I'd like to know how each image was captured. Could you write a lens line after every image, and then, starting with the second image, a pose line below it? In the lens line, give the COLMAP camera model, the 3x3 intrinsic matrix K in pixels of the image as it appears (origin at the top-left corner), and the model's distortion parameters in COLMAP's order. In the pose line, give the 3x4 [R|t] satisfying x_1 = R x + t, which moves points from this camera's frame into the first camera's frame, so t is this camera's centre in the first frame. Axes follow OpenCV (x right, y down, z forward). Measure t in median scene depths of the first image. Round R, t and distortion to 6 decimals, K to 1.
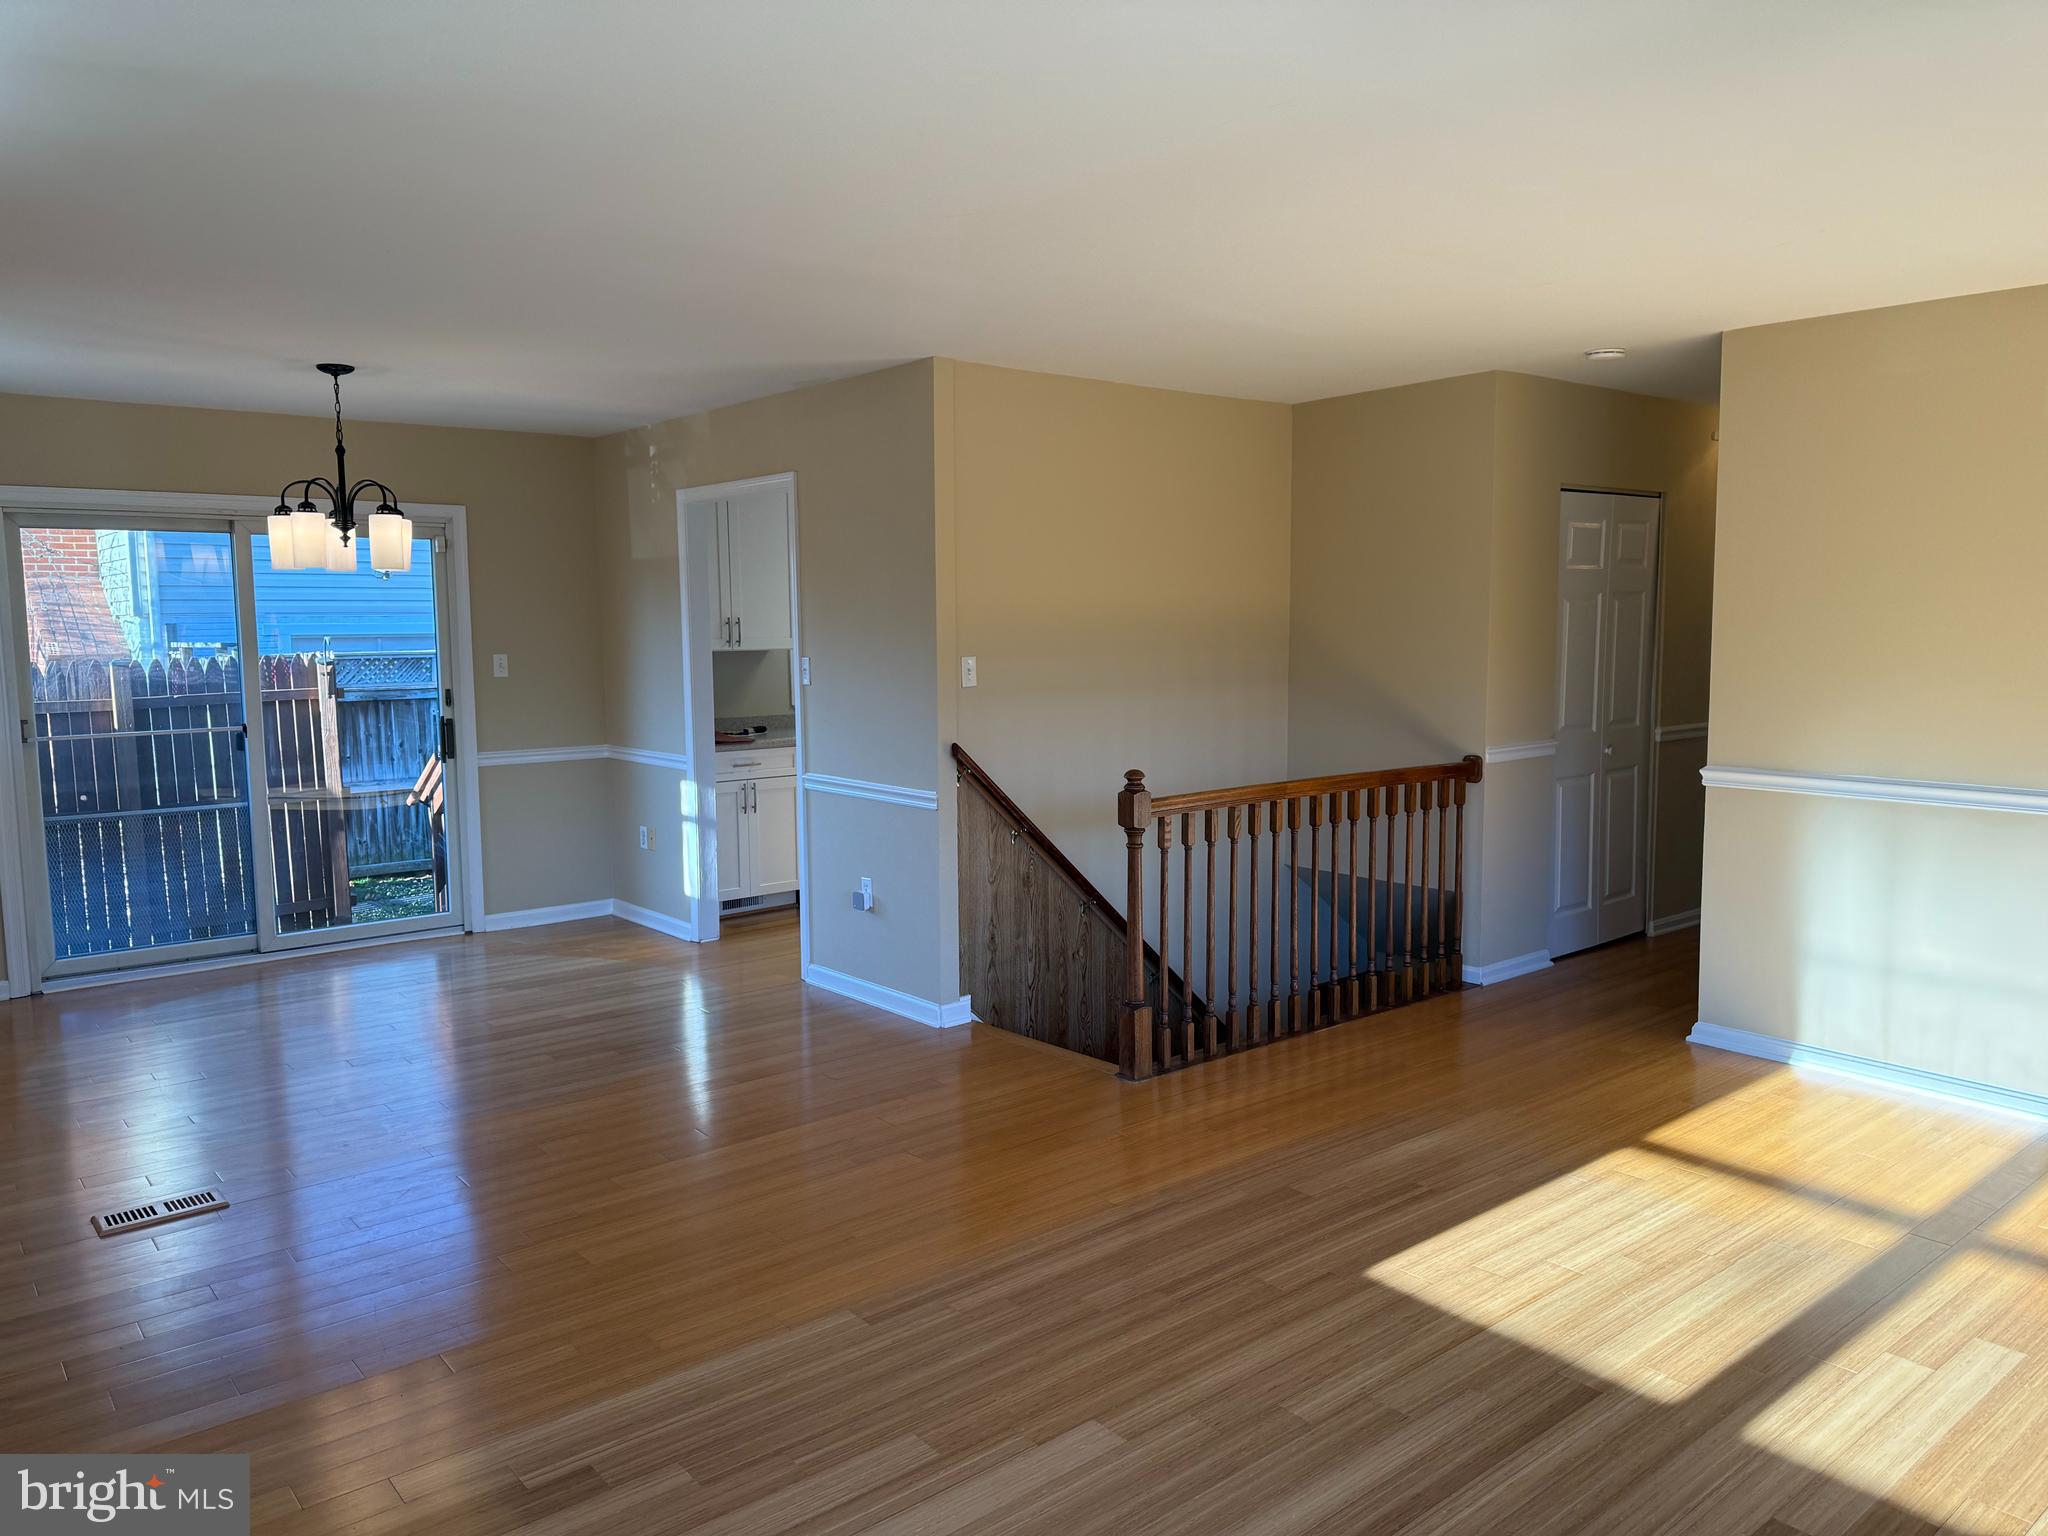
lens RADIAL K [[1446.3, 0, 1022.9], [0, 1446.3, 774.8], [0, 0, 1]] dist [-0.042407, -0.002497]
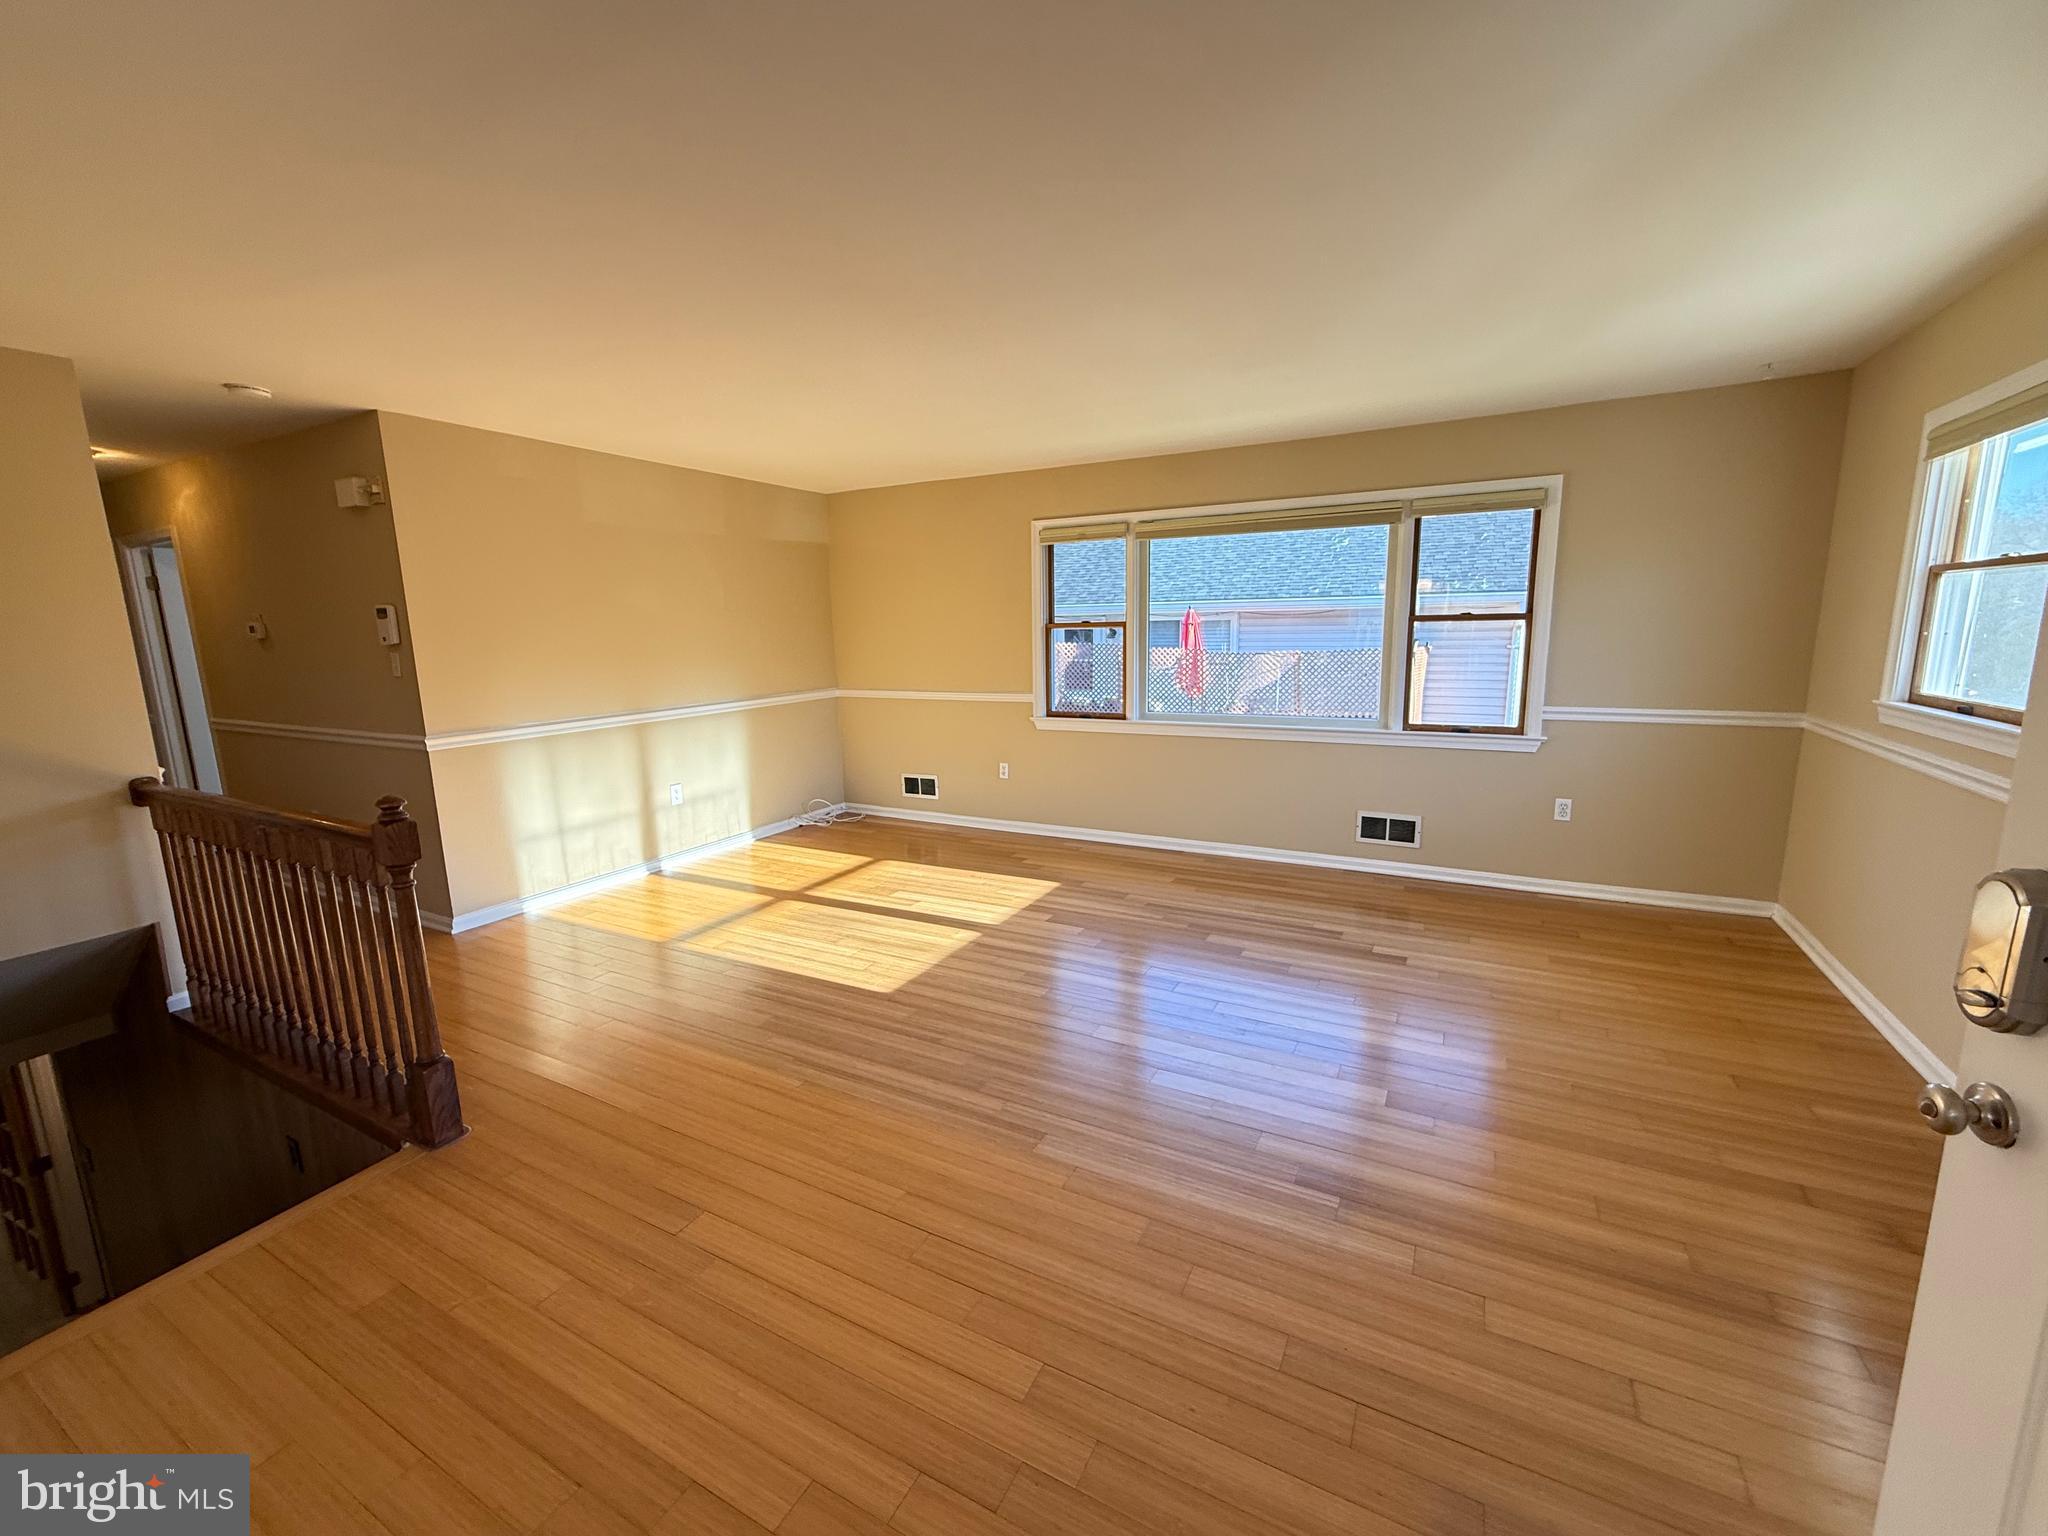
lens RADIAL K [[829.5, 0, 1023.9], [0, 829.5, 766.4], [0, 0, 1]] dist [0.001260, 0.000037]
pose [[-0.377461, -0.149346, 0.913903, -0.724868], [0.122974, 0.970084, 0.209317, -0.114722], [-0.917824, 0.191396, -0.347804, 1.166717]]
